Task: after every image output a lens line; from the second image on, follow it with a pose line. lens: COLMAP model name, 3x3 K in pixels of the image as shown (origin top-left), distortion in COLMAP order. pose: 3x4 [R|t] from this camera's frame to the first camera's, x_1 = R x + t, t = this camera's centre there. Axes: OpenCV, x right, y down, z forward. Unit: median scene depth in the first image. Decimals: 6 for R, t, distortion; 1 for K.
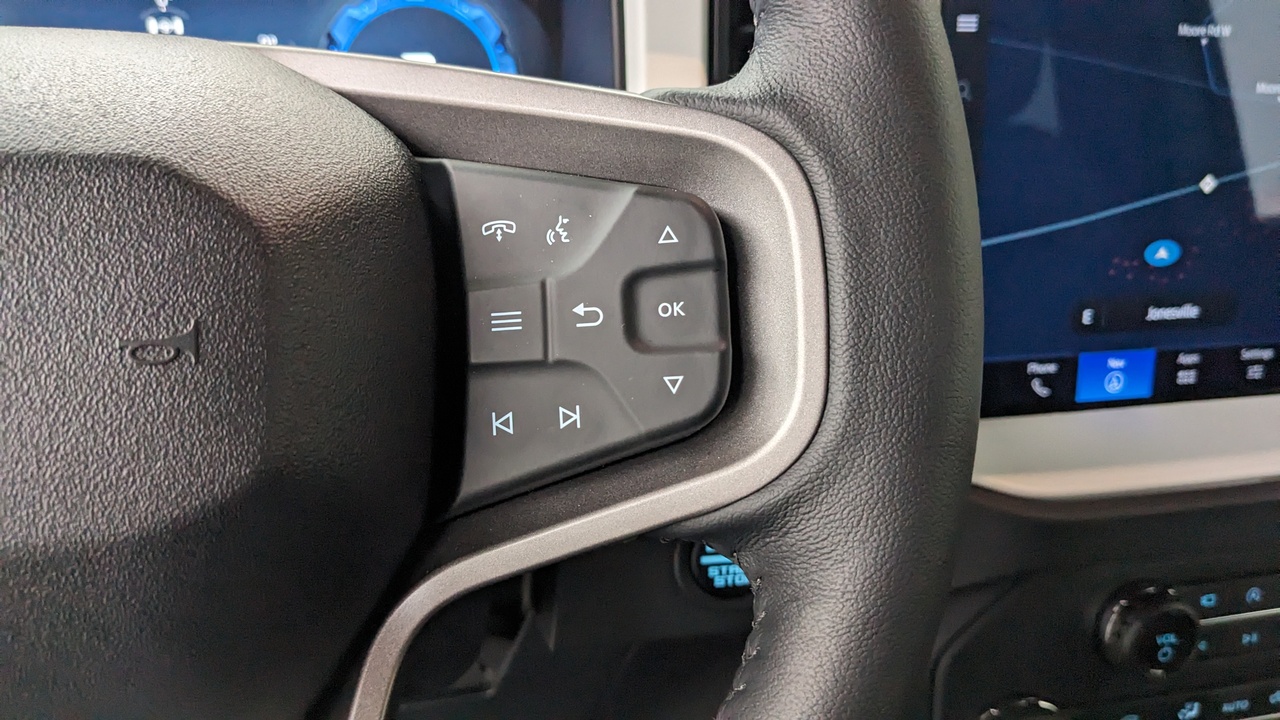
lens RADIAL K [[1085.9, 0, 630.1], [0, 1085.9, 358.2], [0, 0, 1]] dist [0.057994, -0.141129]
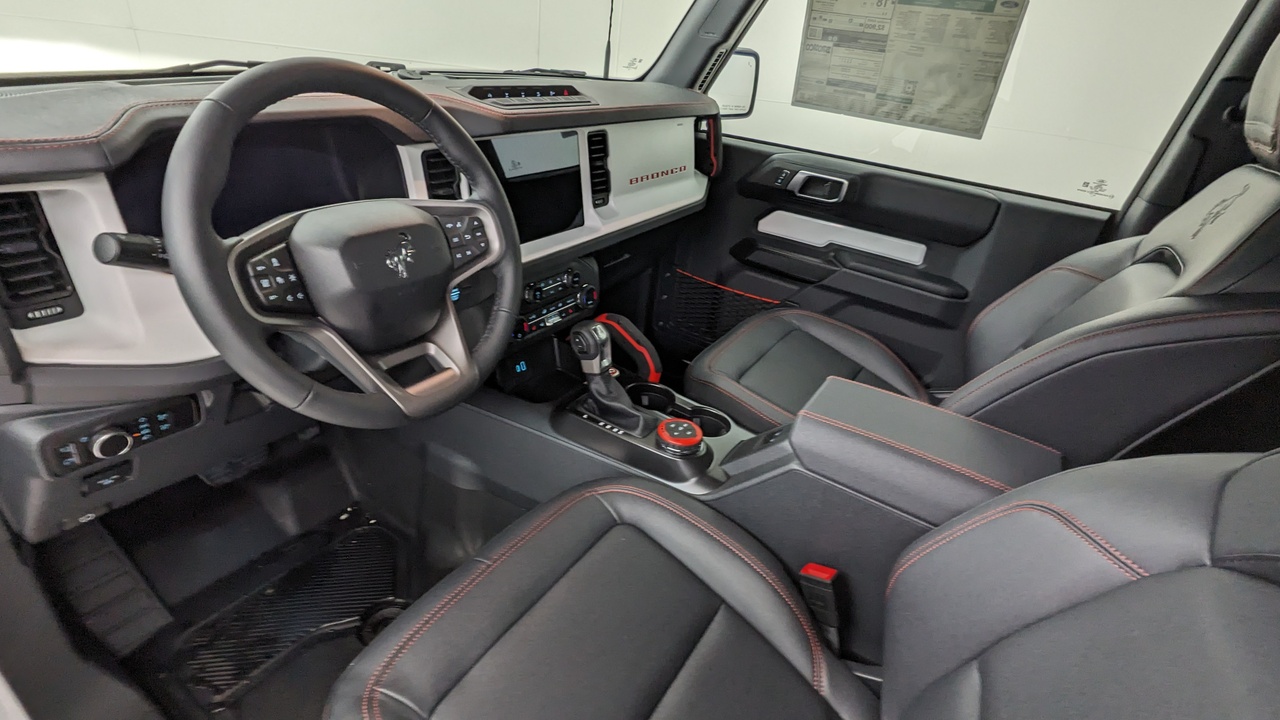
lens RADIAL K [[614.6, 0, 643.7], [0, 614.6, 360.8], [0, 0, 1]] dist [-0.001101, -0.000421]
pose [[0.722526, -0.276384, 0.633693, -1.753578], [0.161737, 0.958751, 0.233748, -0.018254], [-0.672158, -0.066397, 0.737424, -2.397595]]
